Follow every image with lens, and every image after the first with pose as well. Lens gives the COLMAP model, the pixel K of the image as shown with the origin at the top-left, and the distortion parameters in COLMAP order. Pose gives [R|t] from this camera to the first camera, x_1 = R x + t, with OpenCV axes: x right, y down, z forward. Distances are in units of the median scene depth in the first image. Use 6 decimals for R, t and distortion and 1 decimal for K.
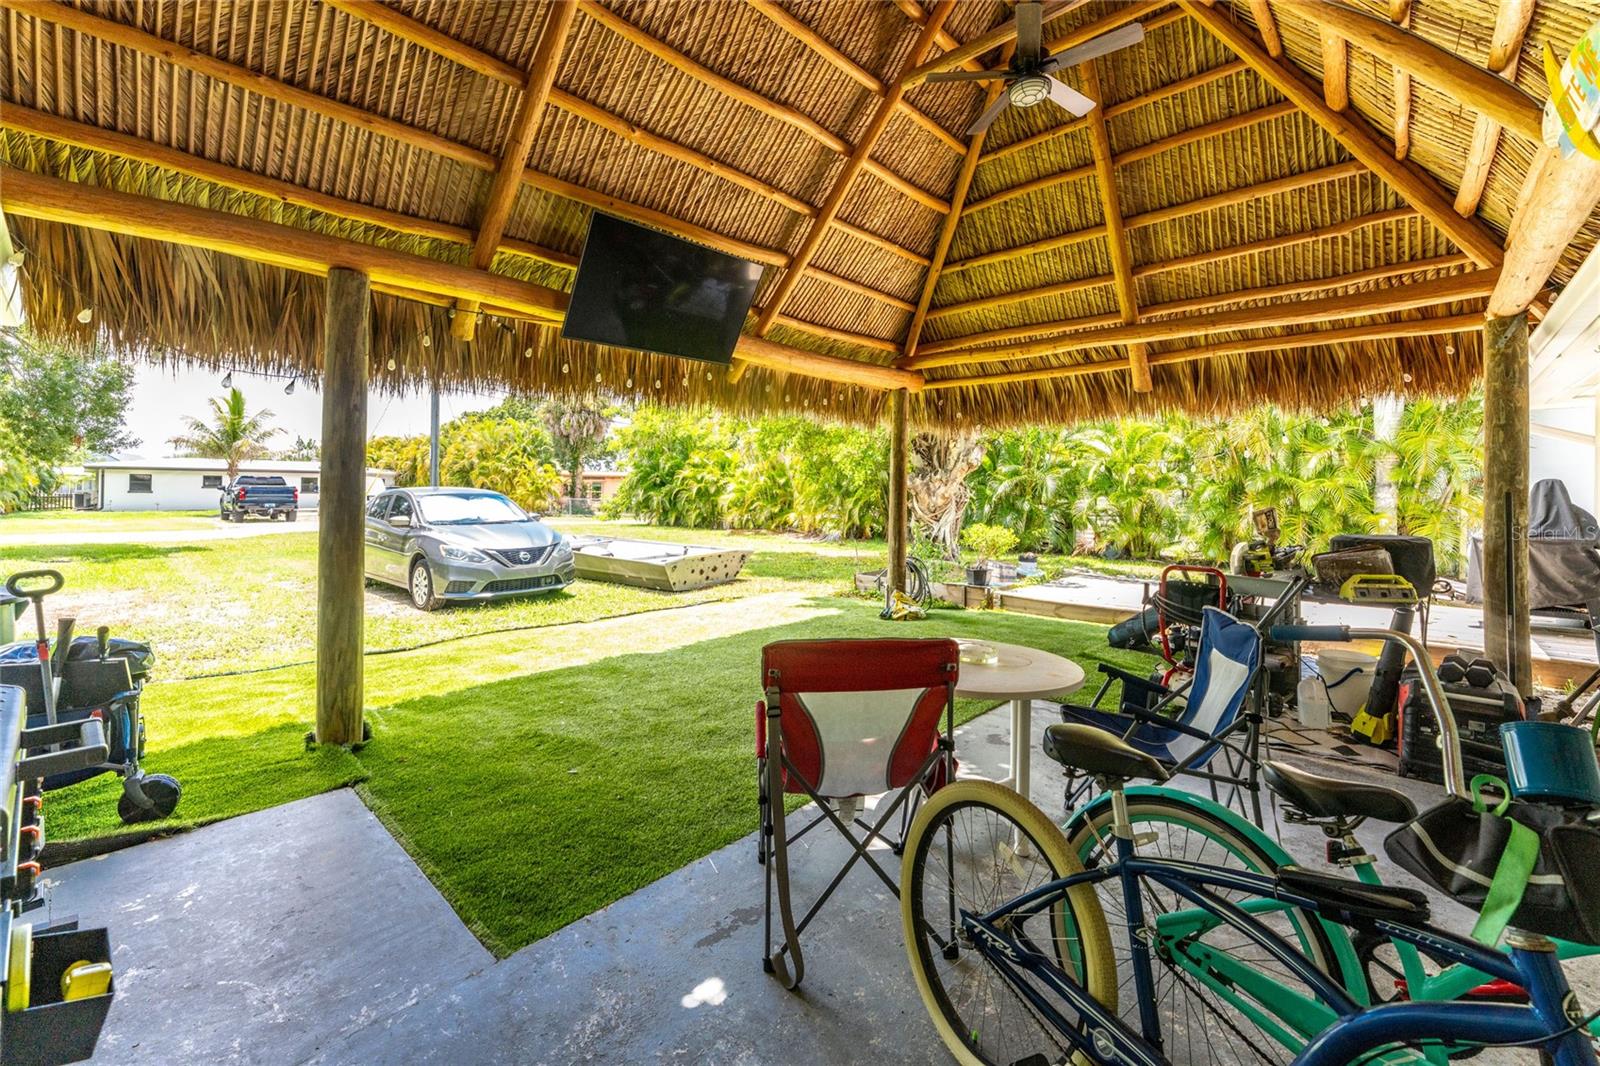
lens RADIAL K [[646.6, 0, 822.6], [0, 646.6, 490.1], [0, 0, 1]] dist [0.003334, -0.002109]
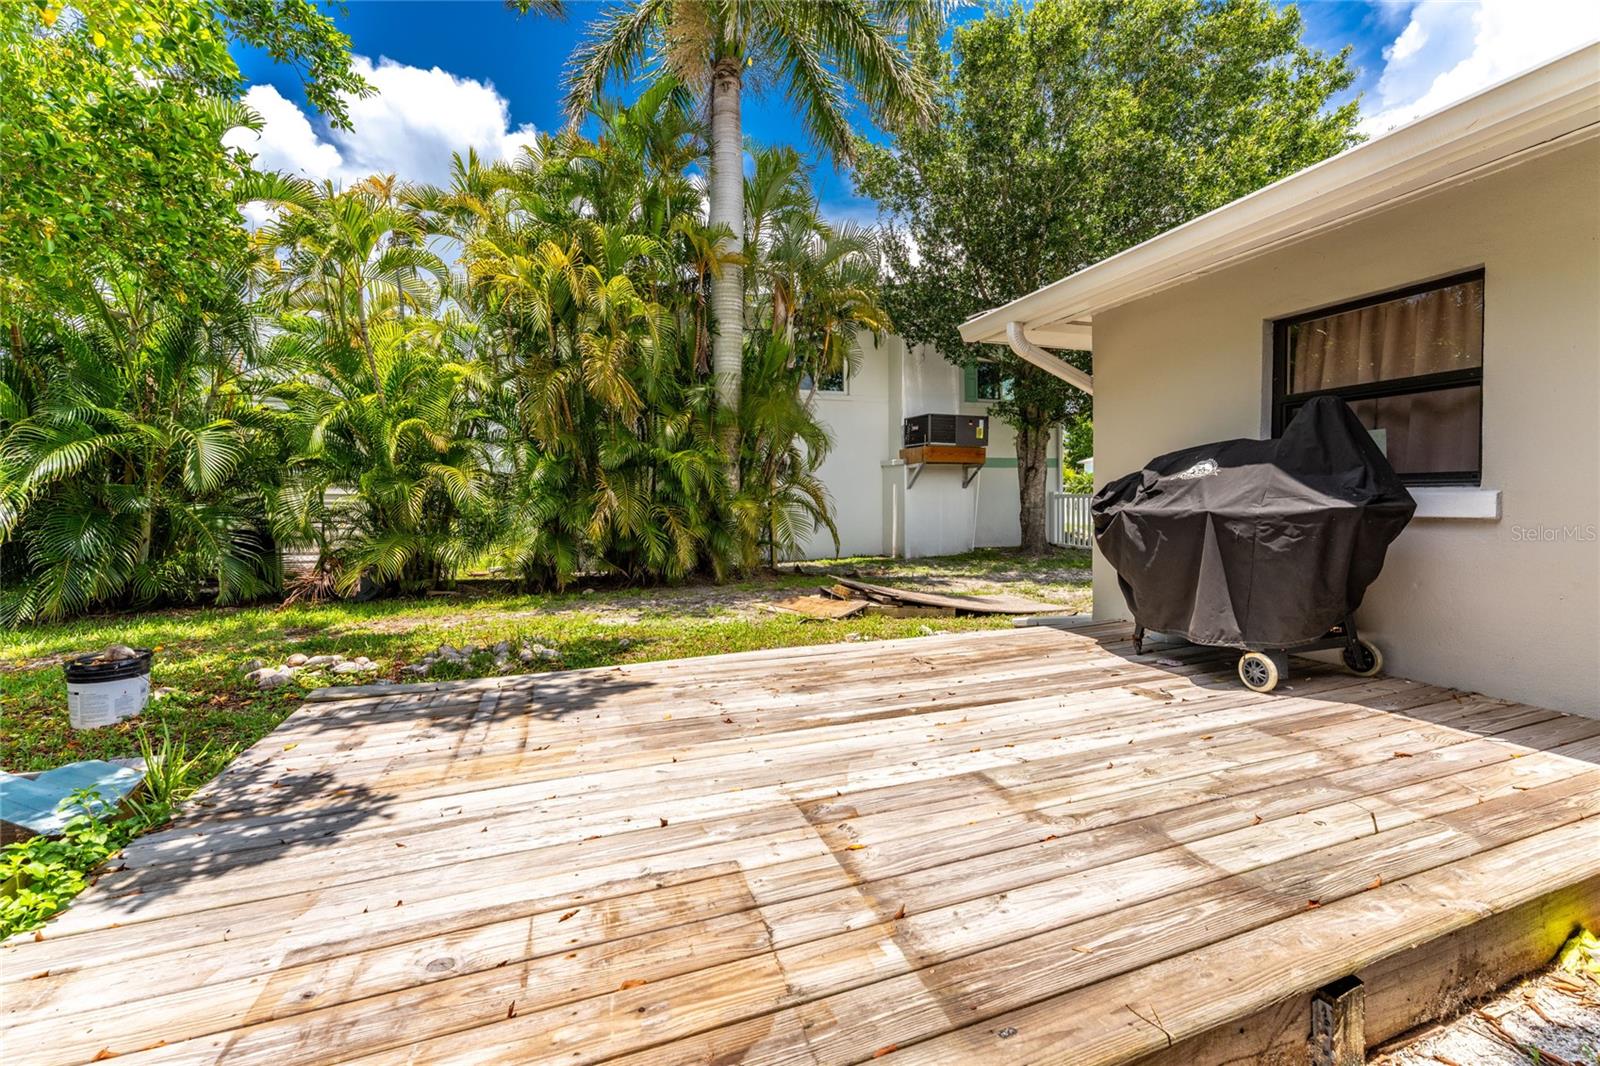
lens RADIAL K [[646.6, 0, 784.2], [0, 646.6, 525.2], [0, 0, 1]] dist [0.003334, -0.002109]
pose [[0.503820, -0.051129, 0.862294, 0.173342], [0.016141, 0.998630, 0.049783, 0.025262], [-0.863658, -0.011163, 0.503955, 0.455749]]
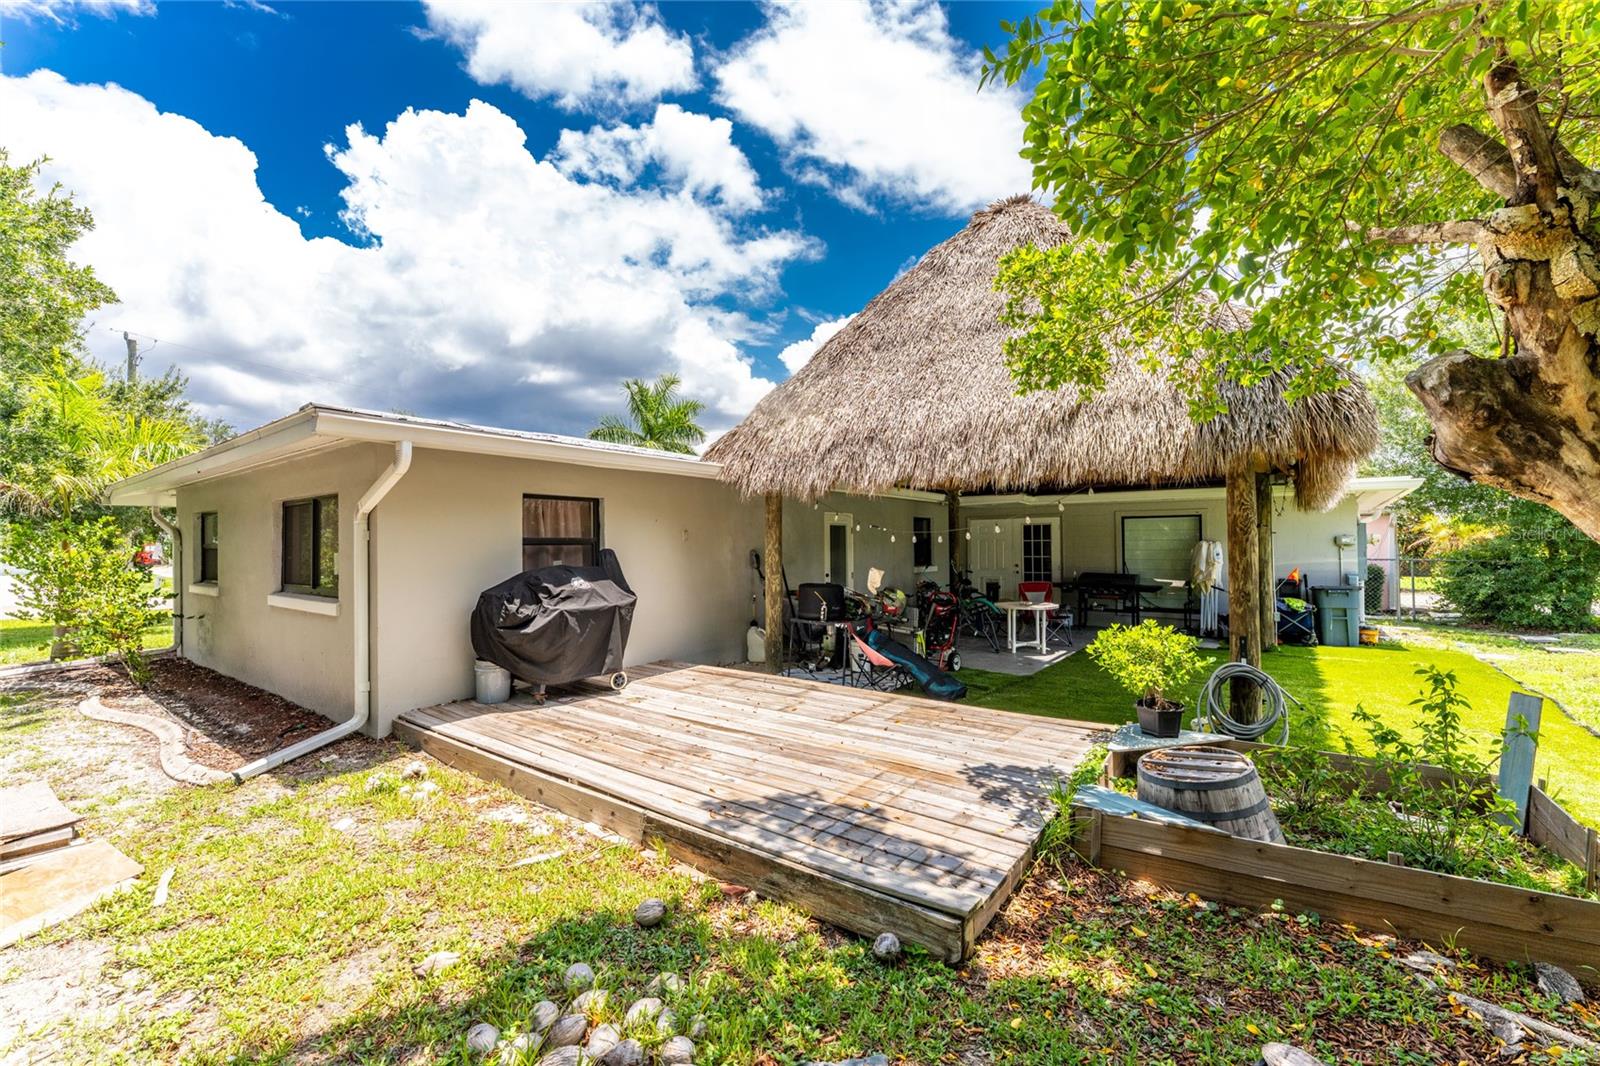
lens RADIAL K [[646.6, 0, 808.1], [0, 646.6, 534.1], [0, 0, 1]] dist [0.003334, -0.002109]
pose [[-0.996611, -0.002549, -0.082214, 0.352739], [-0.001158, 0.999856, -0.016959, -0.008441], [0.082245, -0.016806, -0.996470, 0.912500]]
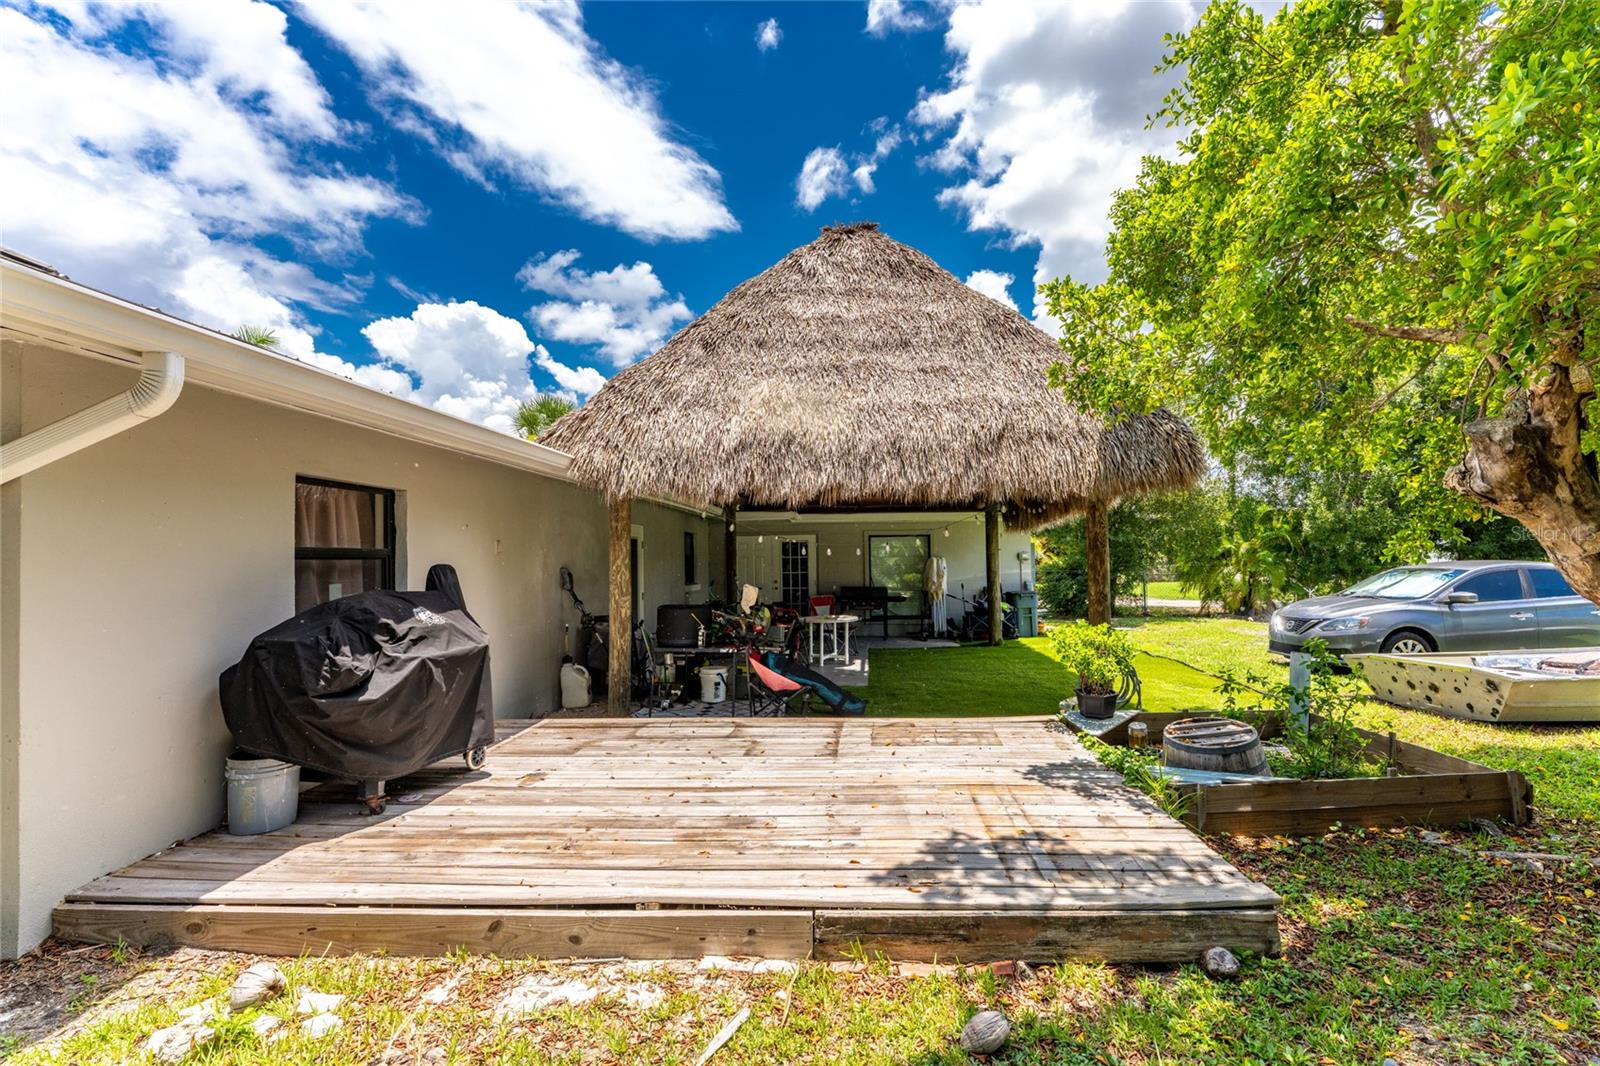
lens RADIAL K [[646.6, 0, 844.9], [0, 646.6, 548.5], [0, 0, 1]] dist [0.003334, -0.002109]
pose [[-0.775957, -0.008986, -0.630722, 0.515414], [0.007342, 0.999702, -0.023276, -0.004593], [0.630743, -0.022692, -0.775660, 0.800065]]
